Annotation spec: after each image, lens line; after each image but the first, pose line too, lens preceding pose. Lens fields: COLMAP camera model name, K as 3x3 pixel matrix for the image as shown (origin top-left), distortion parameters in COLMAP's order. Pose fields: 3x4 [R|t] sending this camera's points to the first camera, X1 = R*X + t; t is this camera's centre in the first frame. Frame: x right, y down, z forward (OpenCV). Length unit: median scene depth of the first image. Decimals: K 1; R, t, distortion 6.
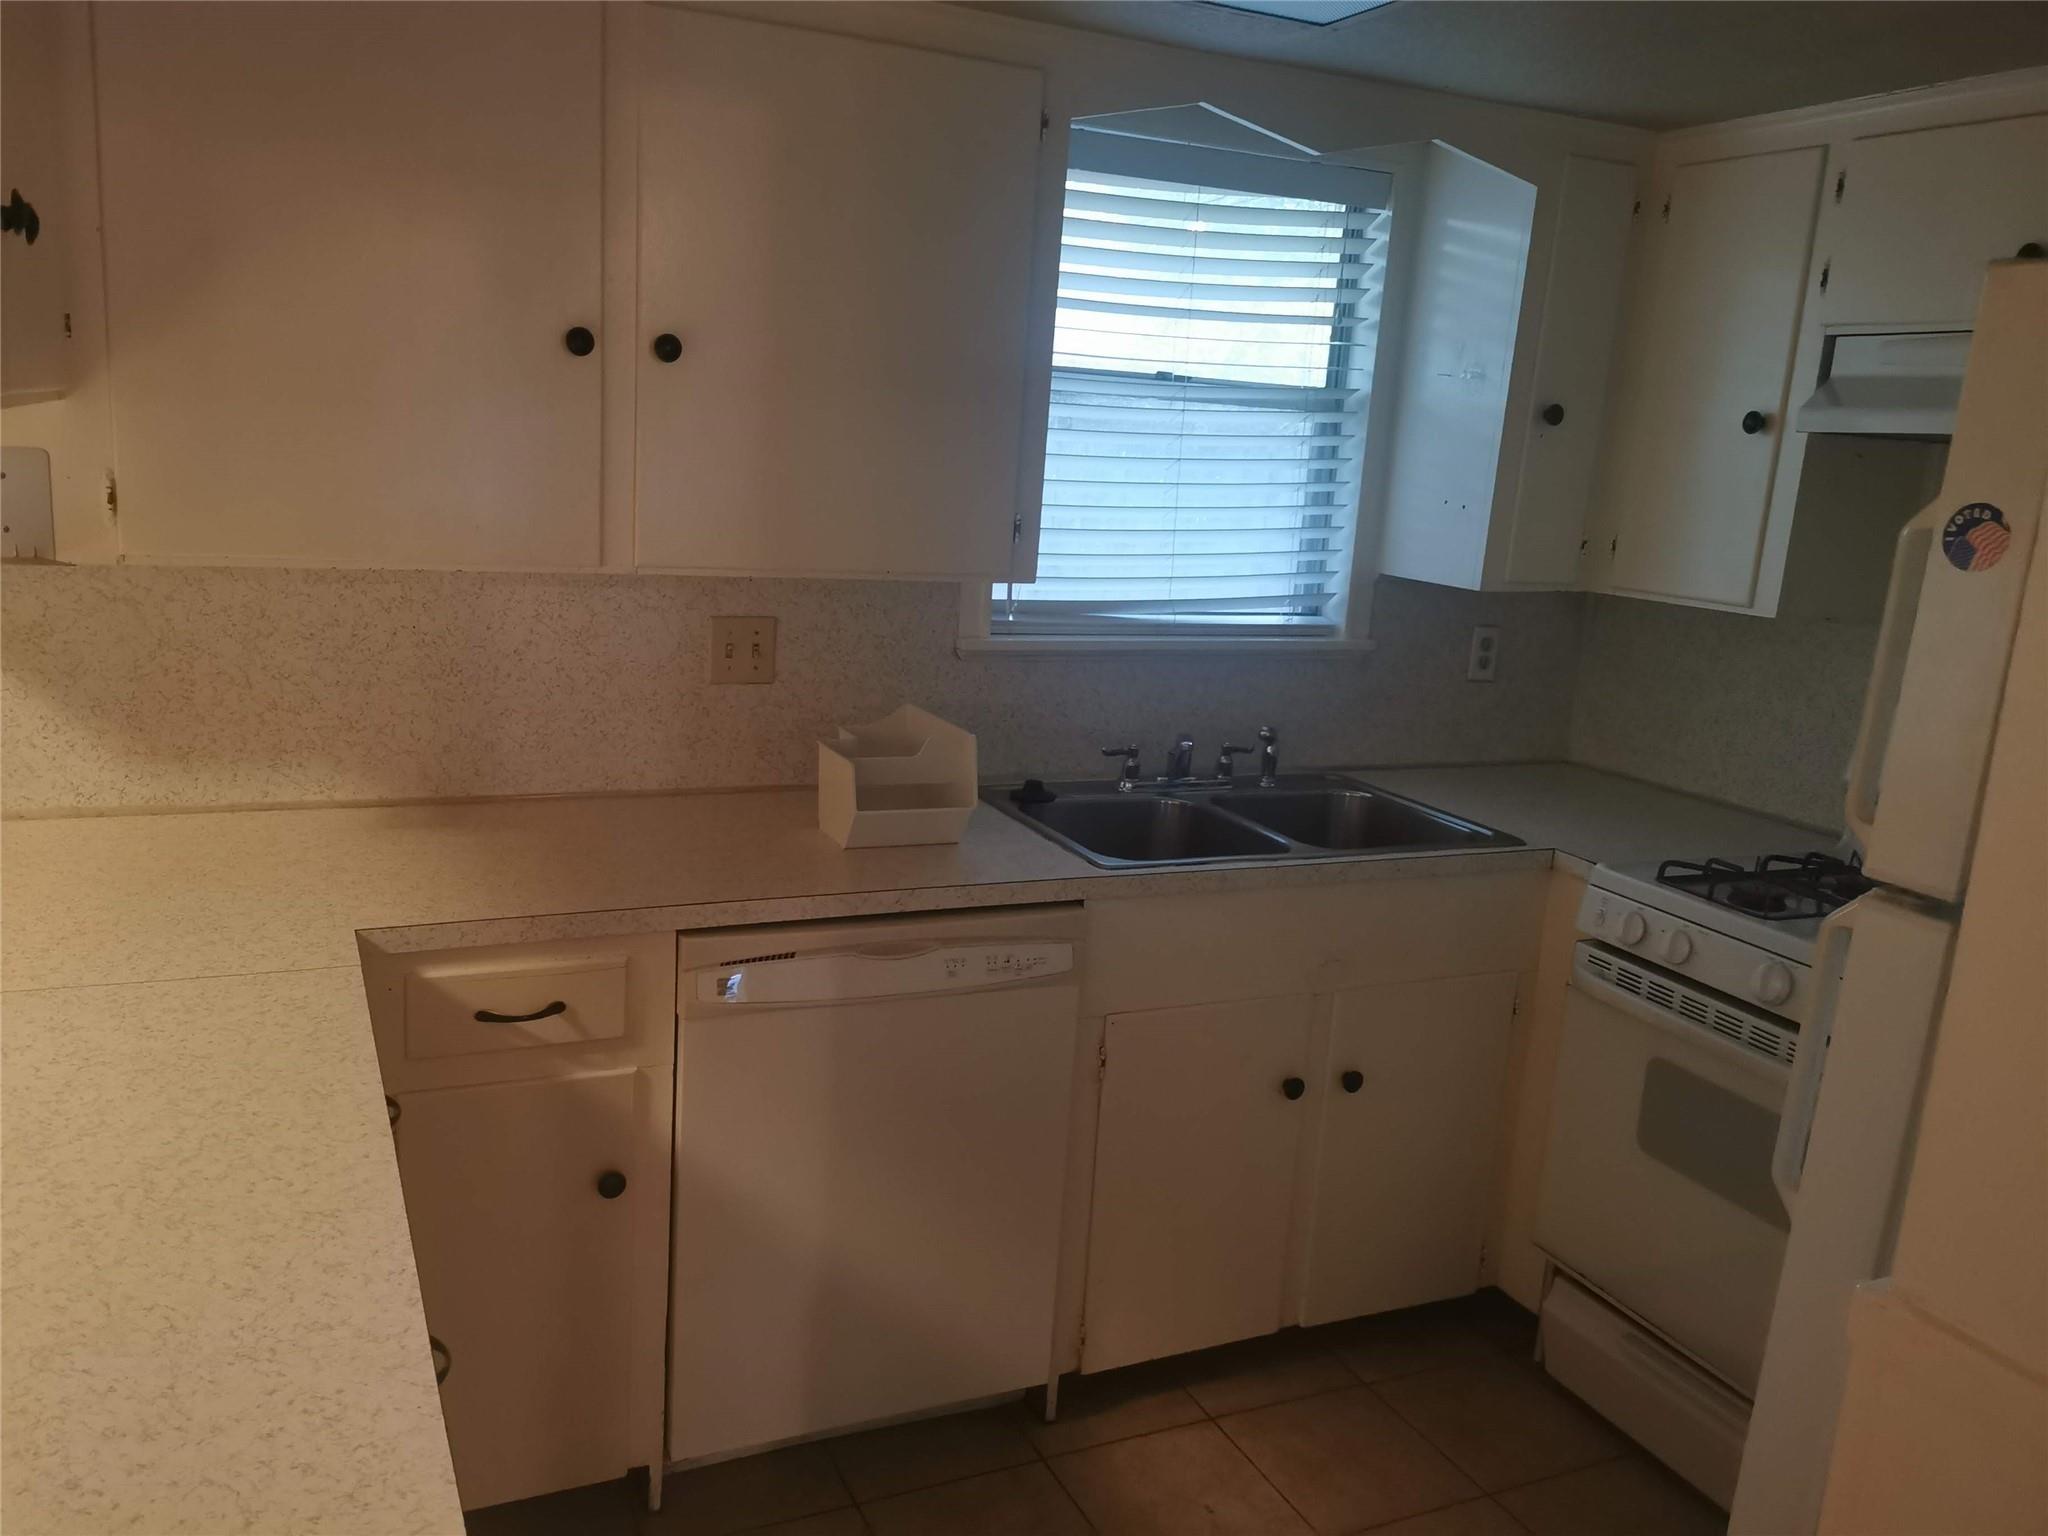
lens RADIAL K [[1591.9, 0, 1020.2], [0, 1591.9, 770.1], [0, 0, 1]] dist [0.045657, -0.073342]
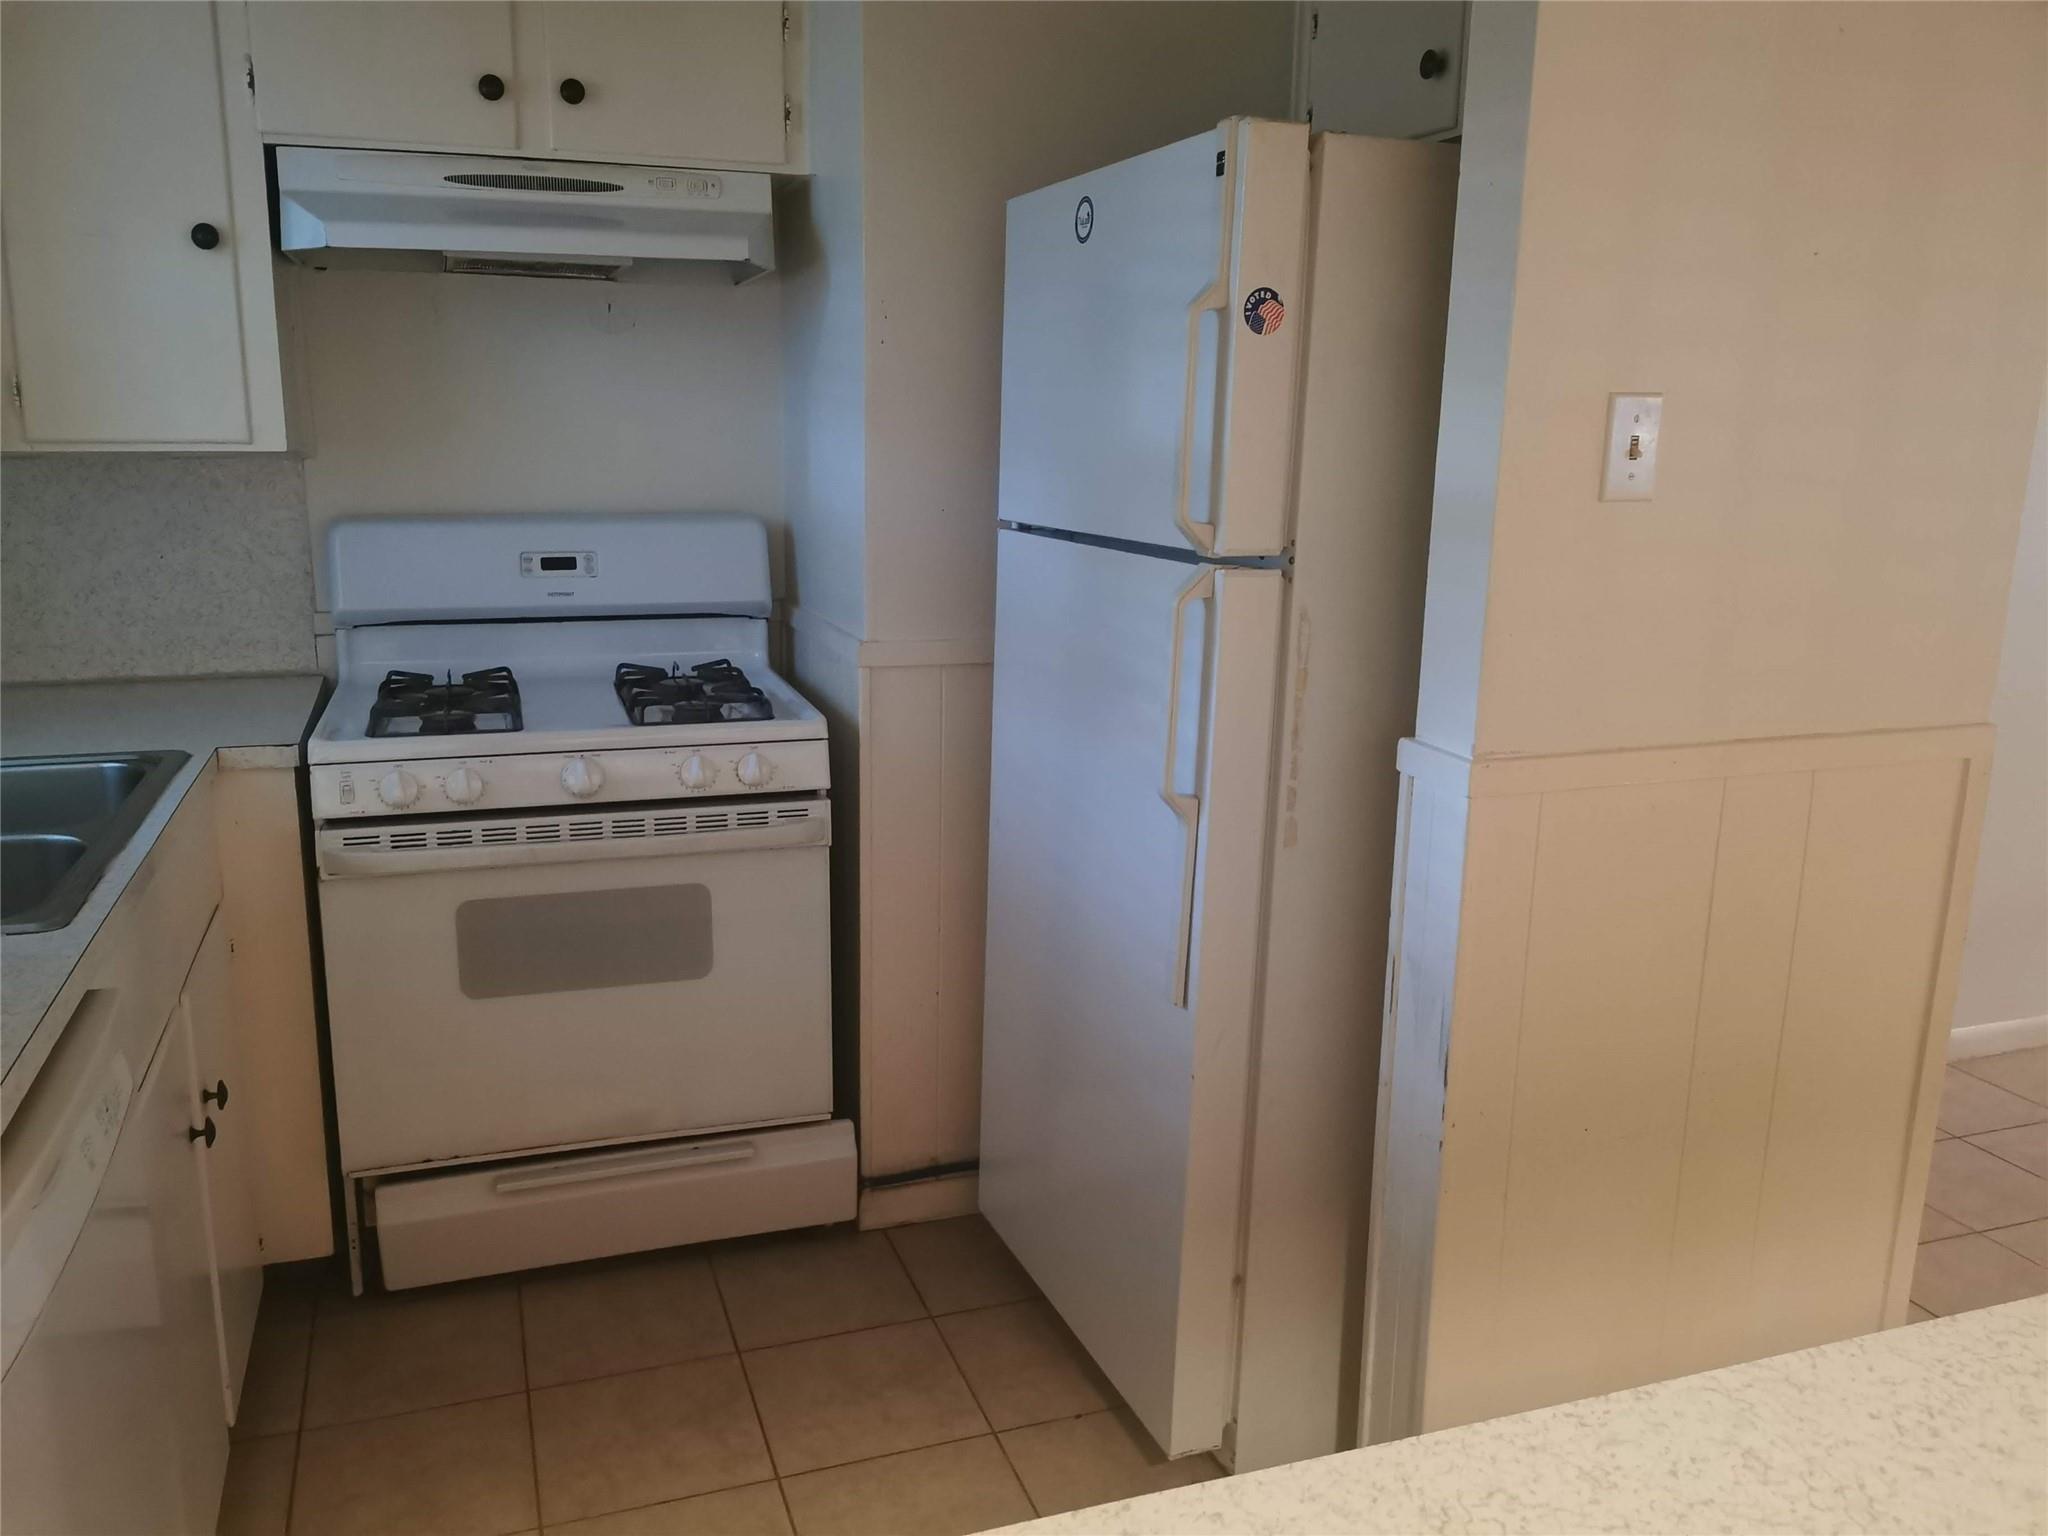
lens RADIAL K [[1591.9, 0, 971.4], [0, 1591.9, 779.4], [0, 0, 1]] dist [0.045657, -0.073342]
pose [[0.115908, -0.284339, 0.951691, -0.482313], [0.198445, 0.945461, 0.258309, -0.084094], [-0.973234, 0.158918, 0.166012, 0.532213]]
